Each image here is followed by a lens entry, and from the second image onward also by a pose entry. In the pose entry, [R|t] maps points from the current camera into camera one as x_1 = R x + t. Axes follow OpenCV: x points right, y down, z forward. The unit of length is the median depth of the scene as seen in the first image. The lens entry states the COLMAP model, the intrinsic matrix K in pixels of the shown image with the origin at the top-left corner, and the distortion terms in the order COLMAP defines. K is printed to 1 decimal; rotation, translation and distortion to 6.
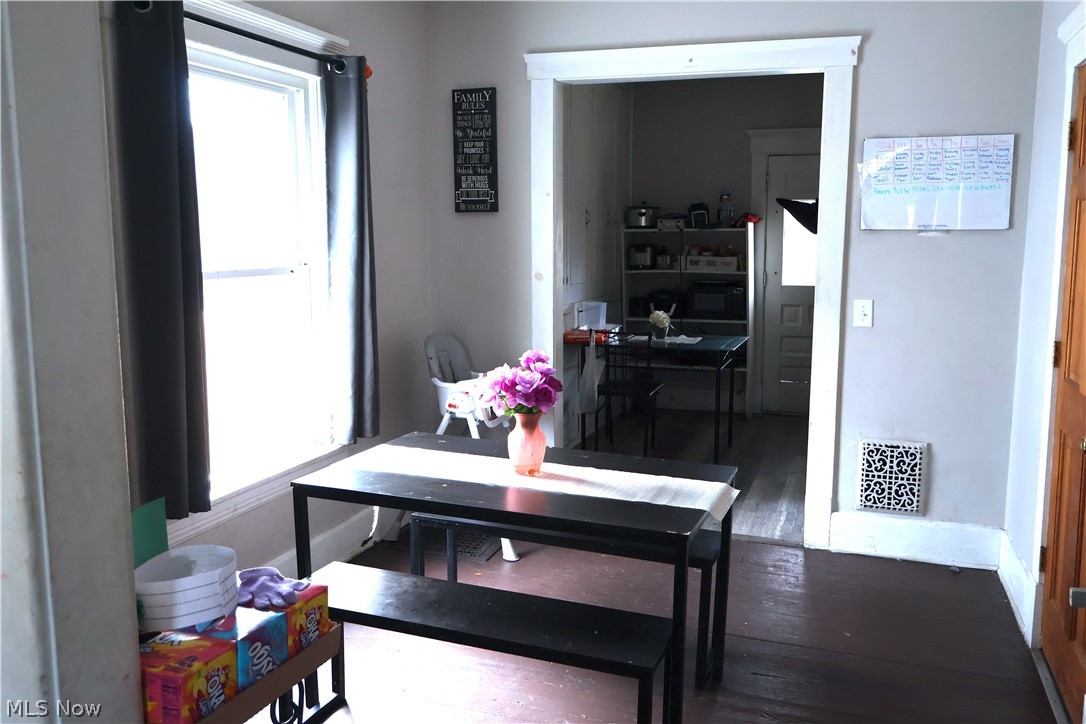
lens RADIAL K [[935.4, 0, 539.3], [0, 935.4, 357.9], [0, 0, 1]] dist [-0.019467, -0.003375]
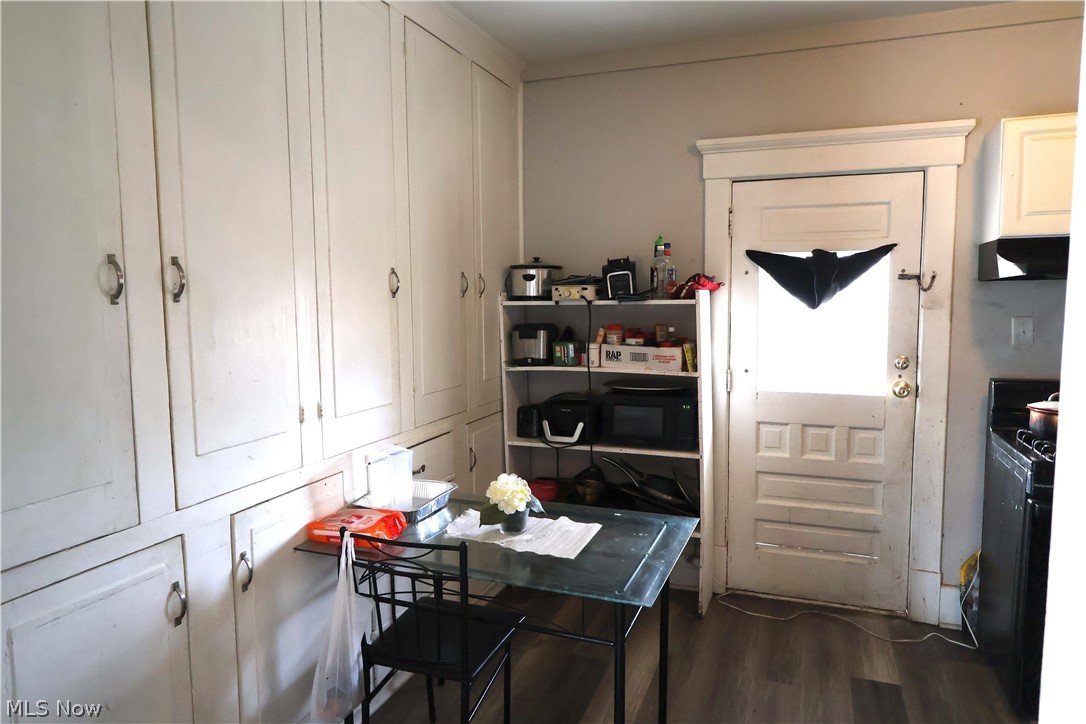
lens RADIAL K [[700.6, 0, 541.4], [0, 700.6, 358.0], [0, 0, 1]] dist [-0.007325, -0.002203]
pose [[0.999752, -0.001815, -0.022215, 0.128973], [0.000747, 0.998847, -0.047996, -0.078227], [0.022277, 0.047968, 0.998600, 0.539652]]
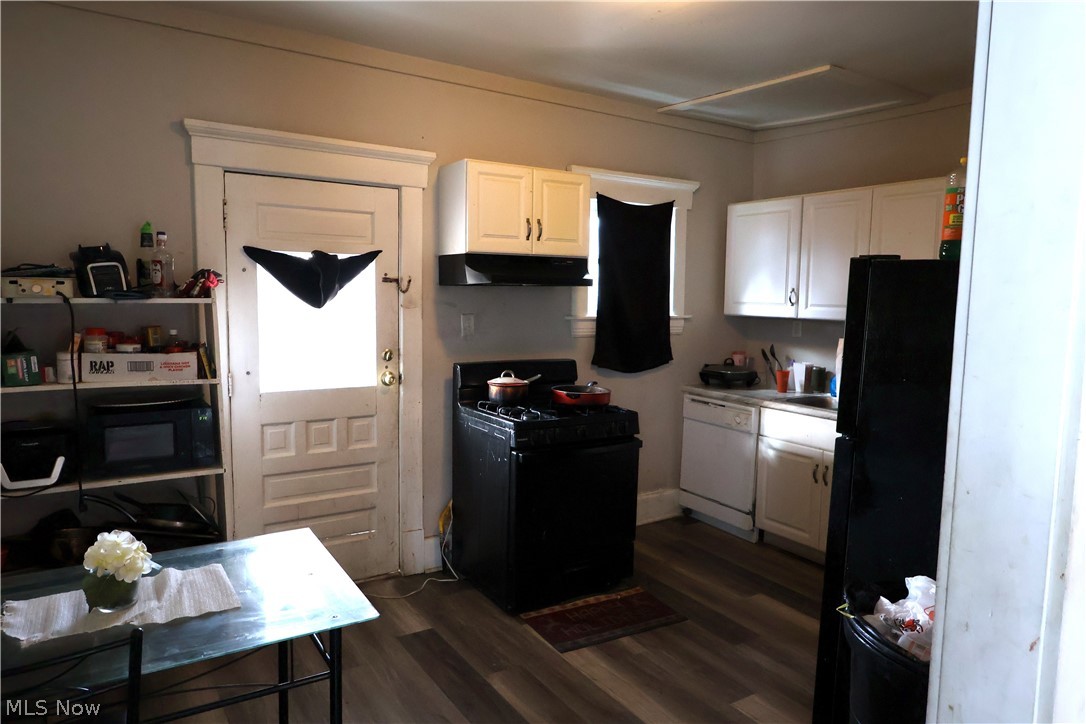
lens RADIAL K [[700.6, 0, 540.9], [0, 700.6, 359.7], [0, 0, 1]] dist [-0.007325, -0.002203]
pose [[0.599929, -0.064027, 0.797487, 0.012599], [0.092086, 0.995694, 0.010666, -0.088059], [-0.794736, 0.067038, 0.603241, 0.592937]]
